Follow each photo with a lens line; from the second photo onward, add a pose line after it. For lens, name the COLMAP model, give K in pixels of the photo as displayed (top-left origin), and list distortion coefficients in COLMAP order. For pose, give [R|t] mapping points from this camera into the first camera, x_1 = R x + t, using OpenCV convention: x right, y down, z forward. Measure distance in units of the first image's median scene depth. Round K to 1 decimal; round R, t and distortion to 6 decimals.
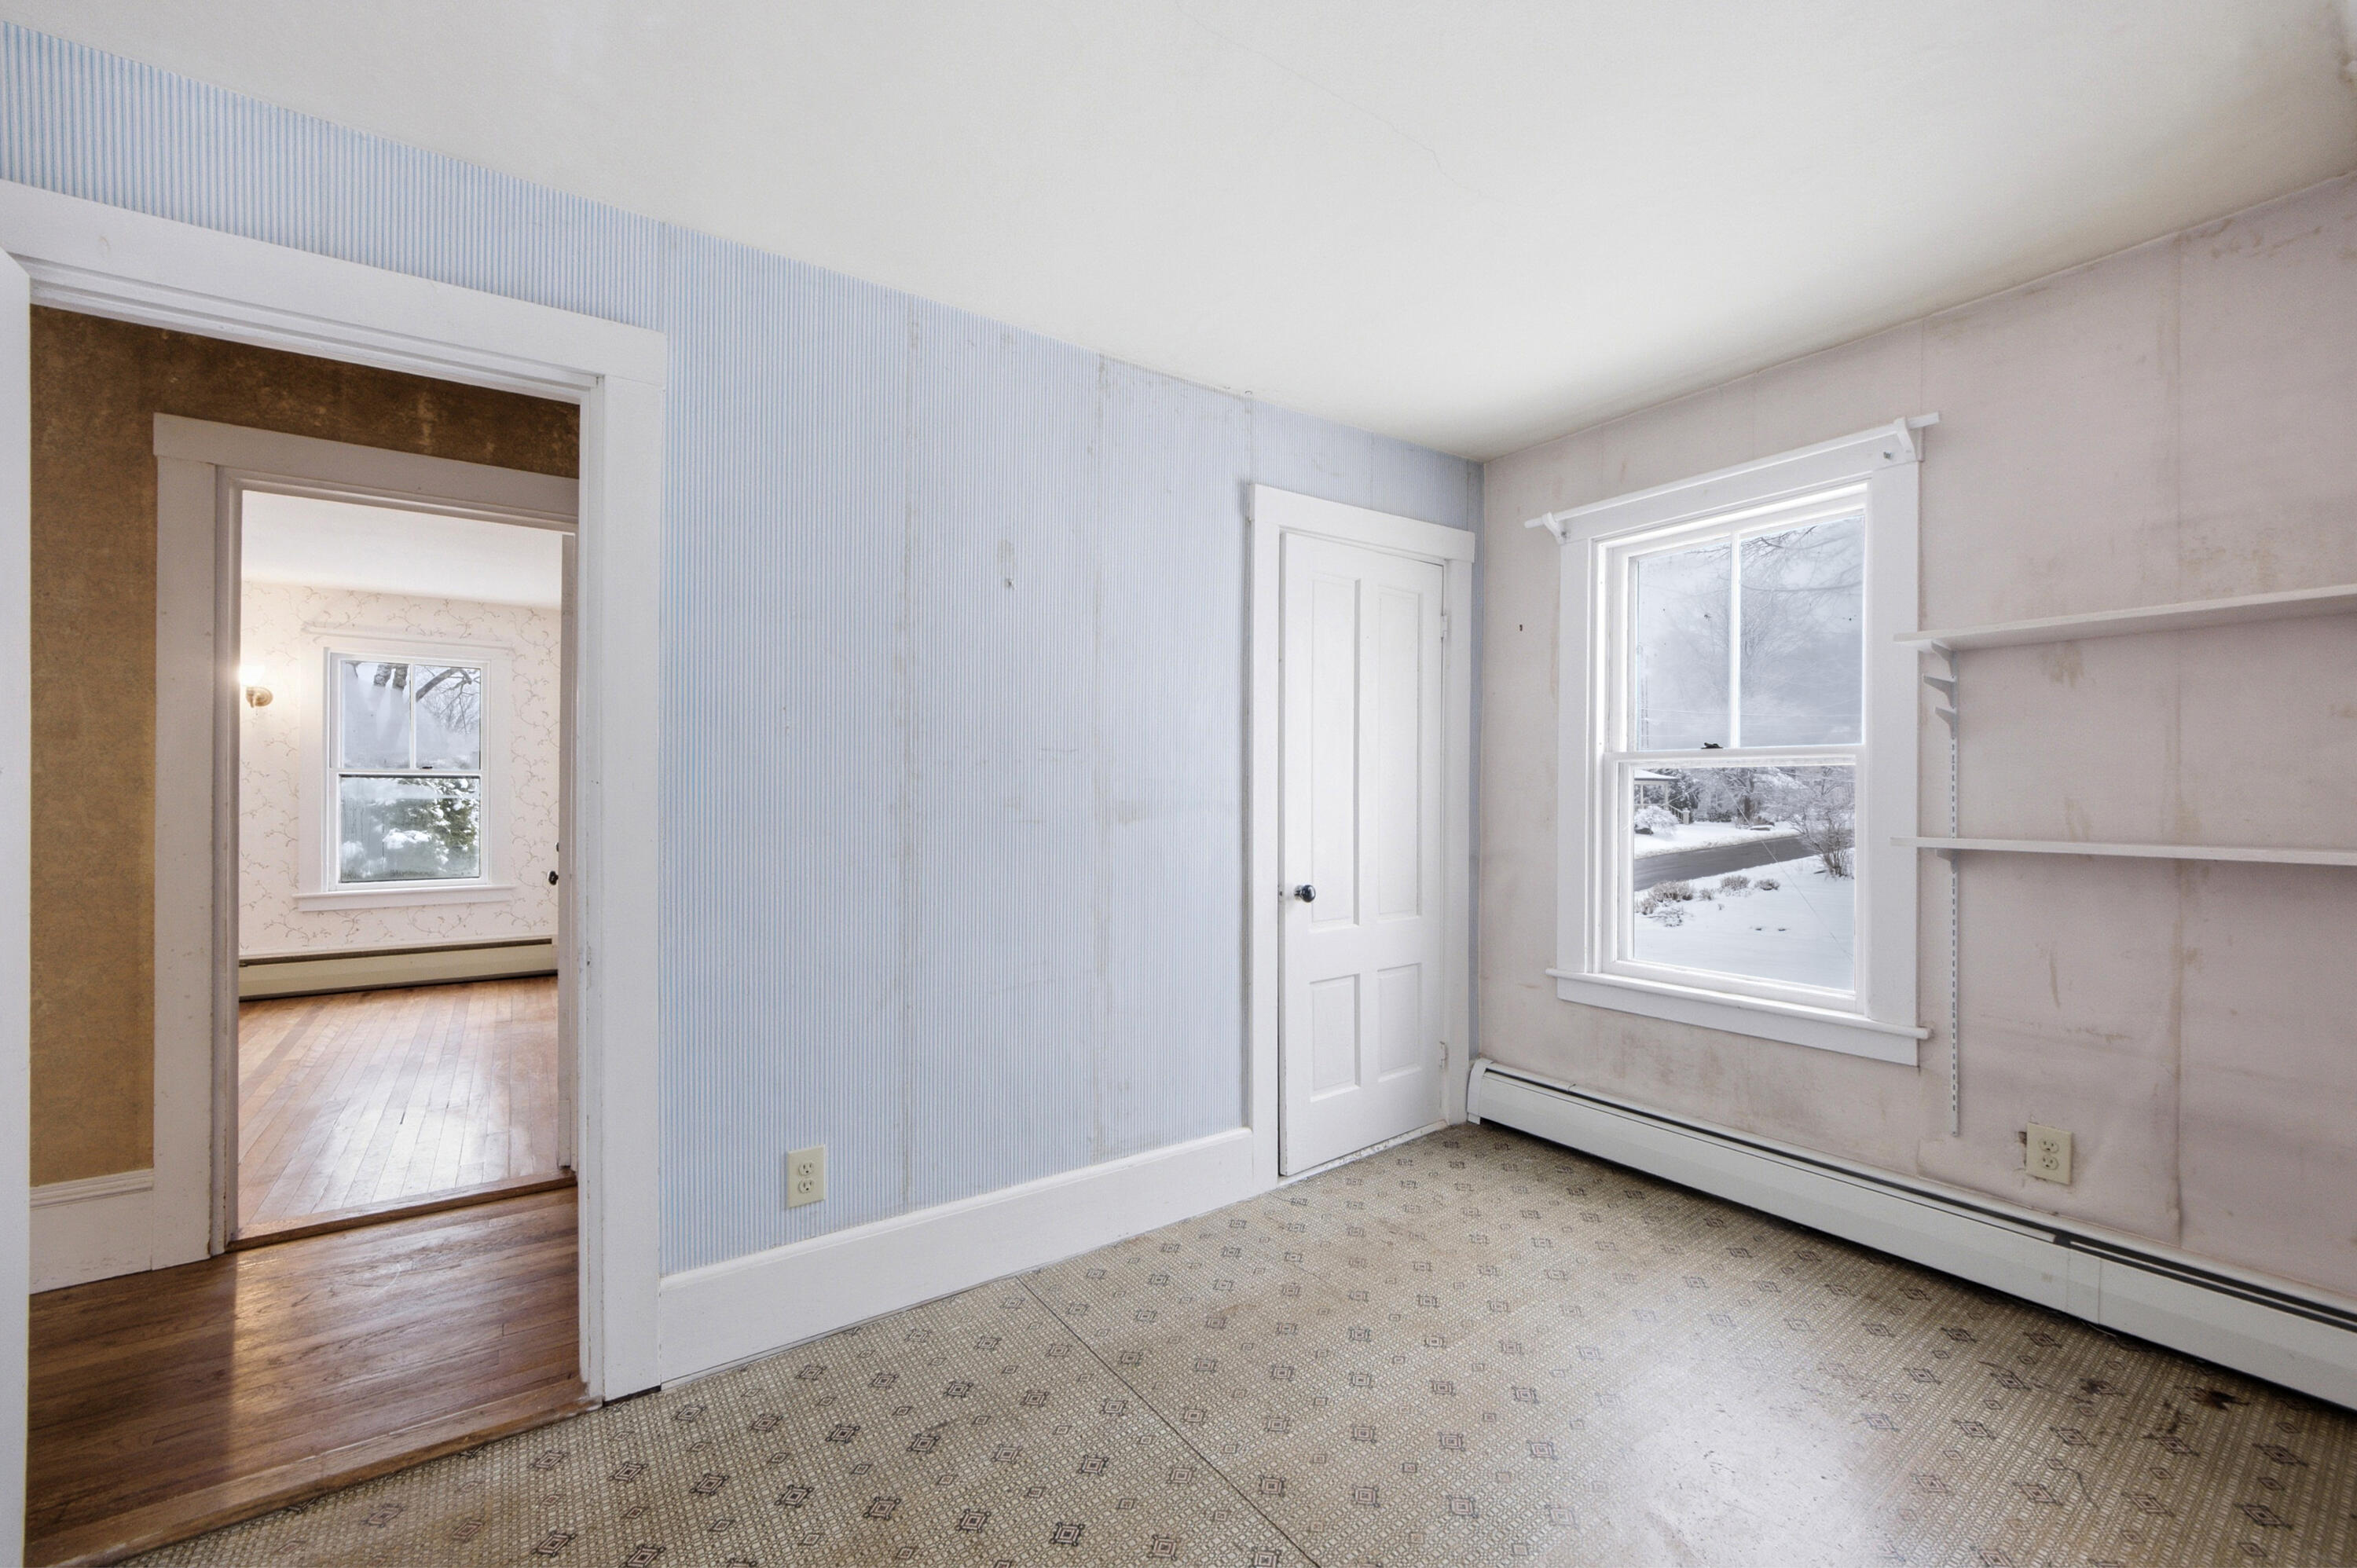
lens RADIAL K [[917.4, 0, 1191.8], [0, 917.4, 786.9], [0, 0, 1]] dist [-0.003692, 0.000042]
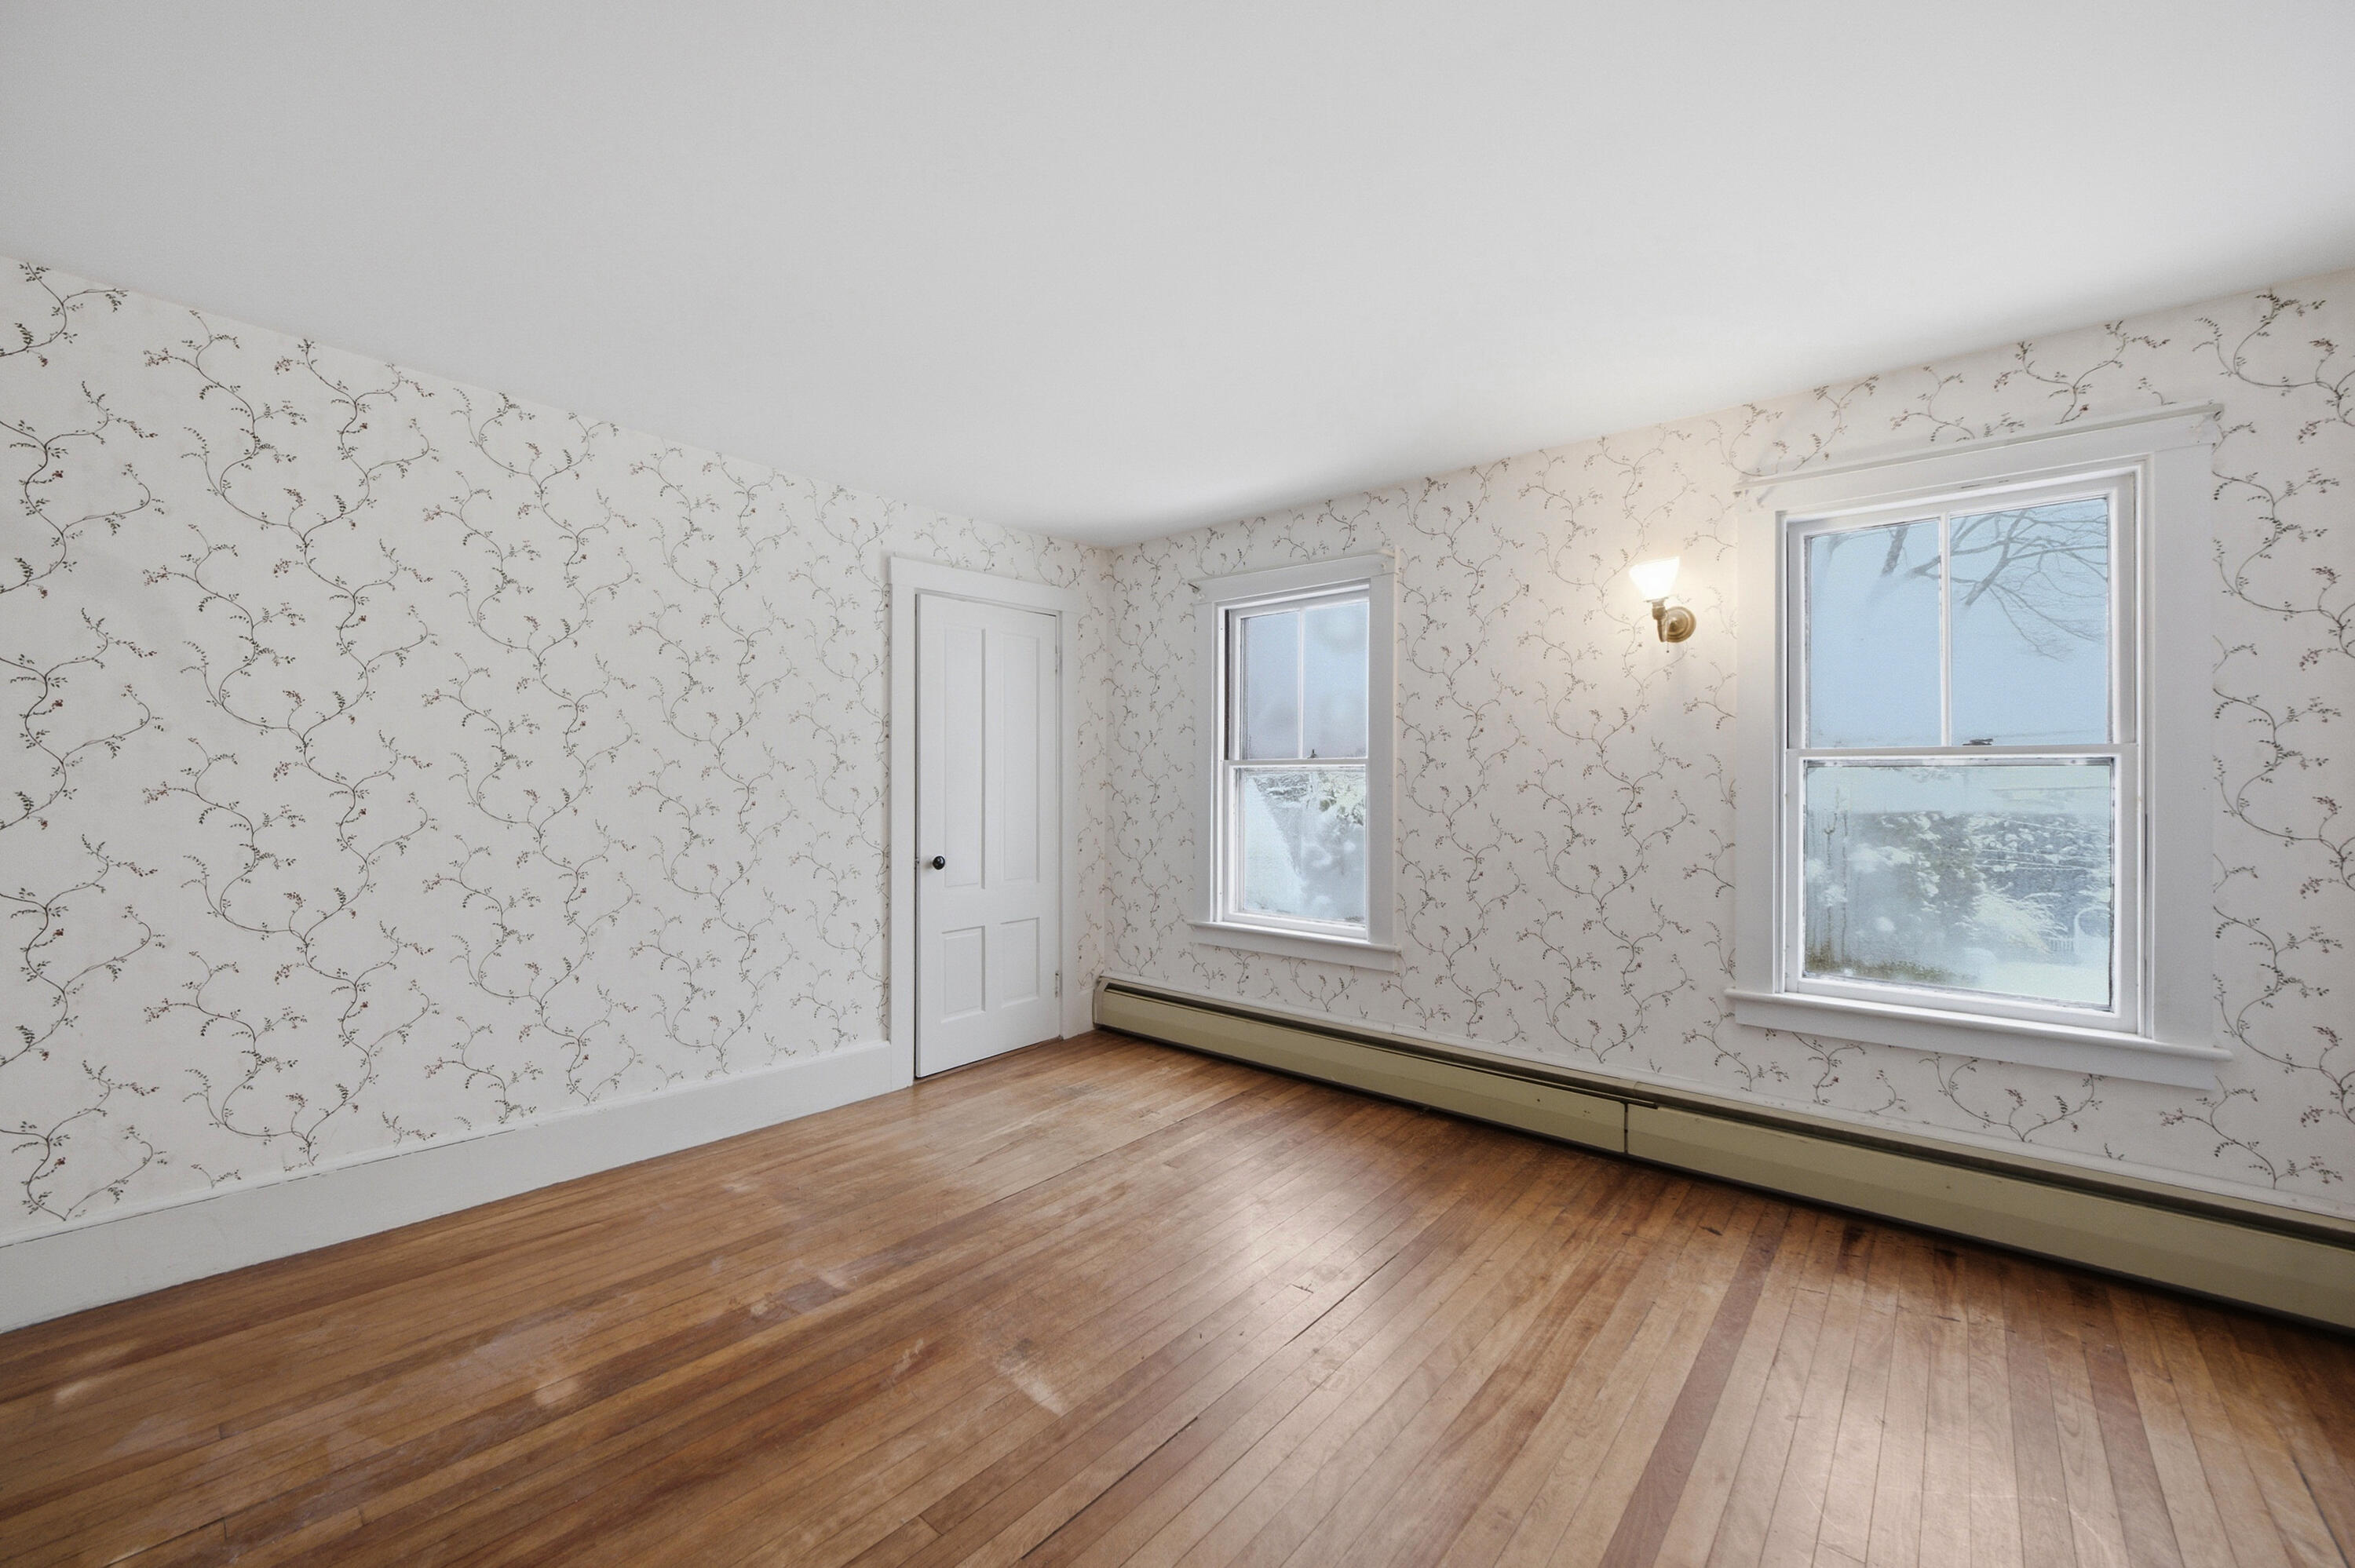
lens RADIAL K [[916.6, 0, 1189.4], [0, 916.6, 783.4], [0, 0, 1]] dist [-0.003692, 0.000042]
pose [[0.235634, -0.003060, -0.971837, -0.325395], [0.002943, 0.999993, -0.002435, -0.000639], [0.971837, -0.002286, 0.235642, 0.344444]]
